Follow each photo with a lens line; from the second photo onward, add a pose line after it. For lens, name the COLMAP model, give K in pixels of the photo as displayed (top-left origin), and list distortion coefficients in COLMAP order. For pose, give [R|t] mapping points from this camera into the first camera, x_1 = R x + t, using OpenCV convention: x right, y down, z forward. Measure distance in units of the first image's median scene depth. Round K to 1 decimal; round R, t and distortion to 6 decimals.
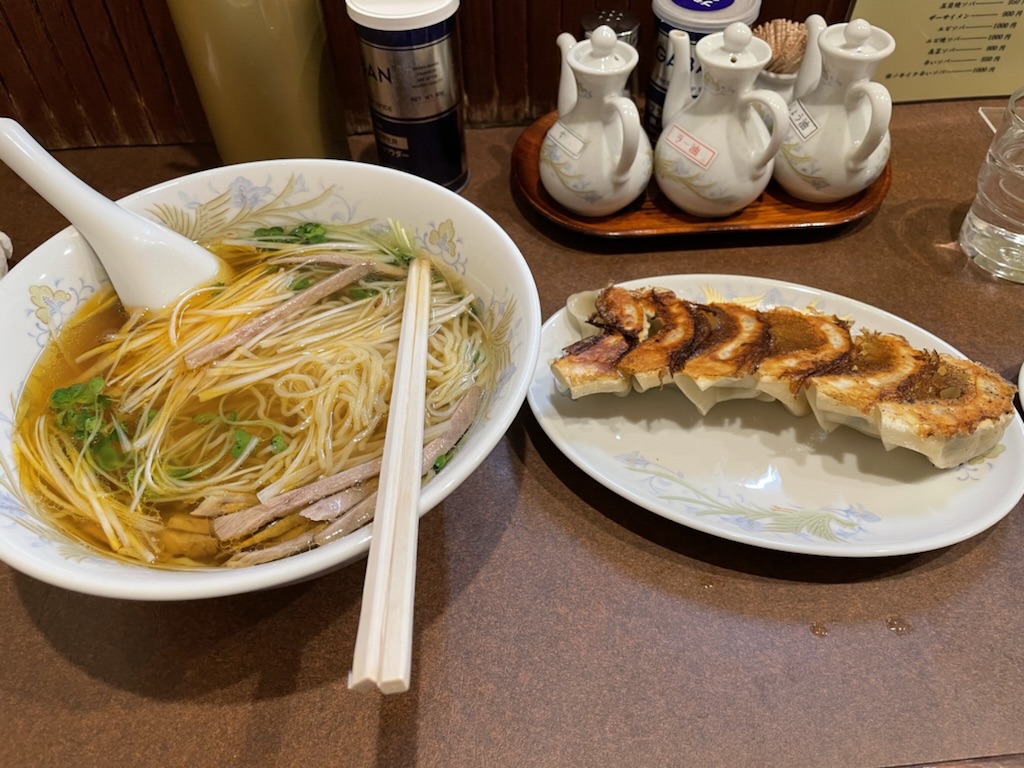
lens RADIAL K [[794.6, 0, 509.1], [0, 794.6, 399.9], [0, 0, 1]] dist [0.055012, -0.102993]
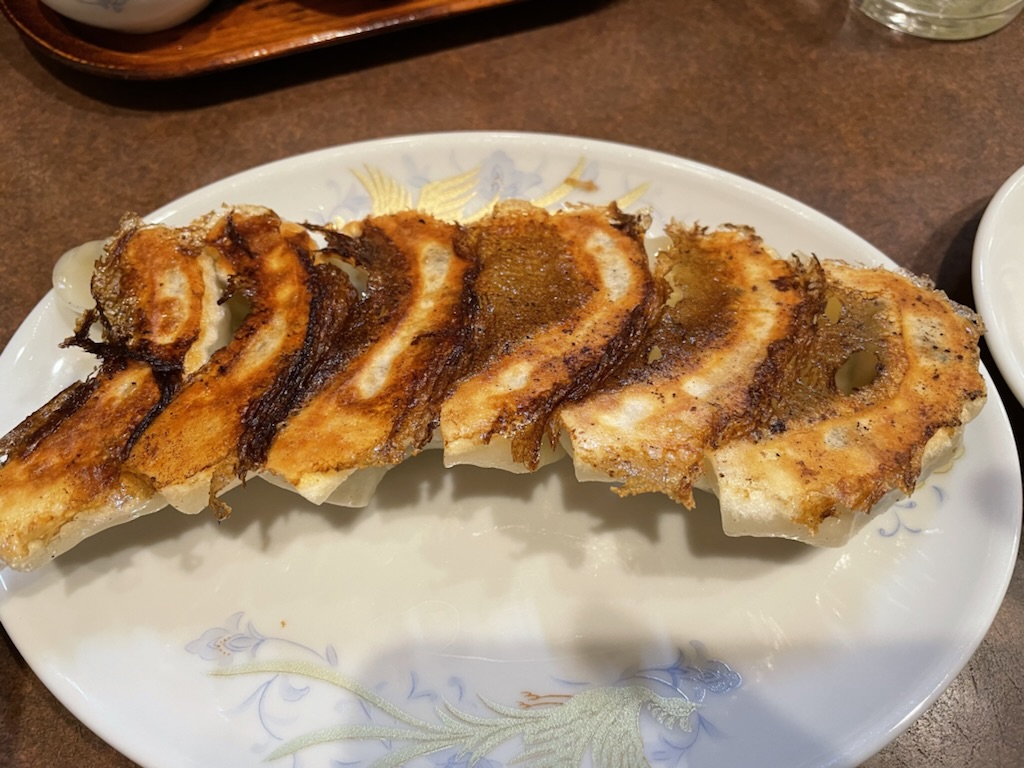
lens RADIAL K [[794.6, 0, 509.1], [0, 794.6, 399.9], [0, 0, 1]] dist [0.055012, -0.102993]
pose [[0.970016, -0.220048, 0.103186, 0.279882], [0.180995, 0.937394, 0.297547, -0.155082], [-0.162201, -0.269949, 0.949115, 0.539754]]
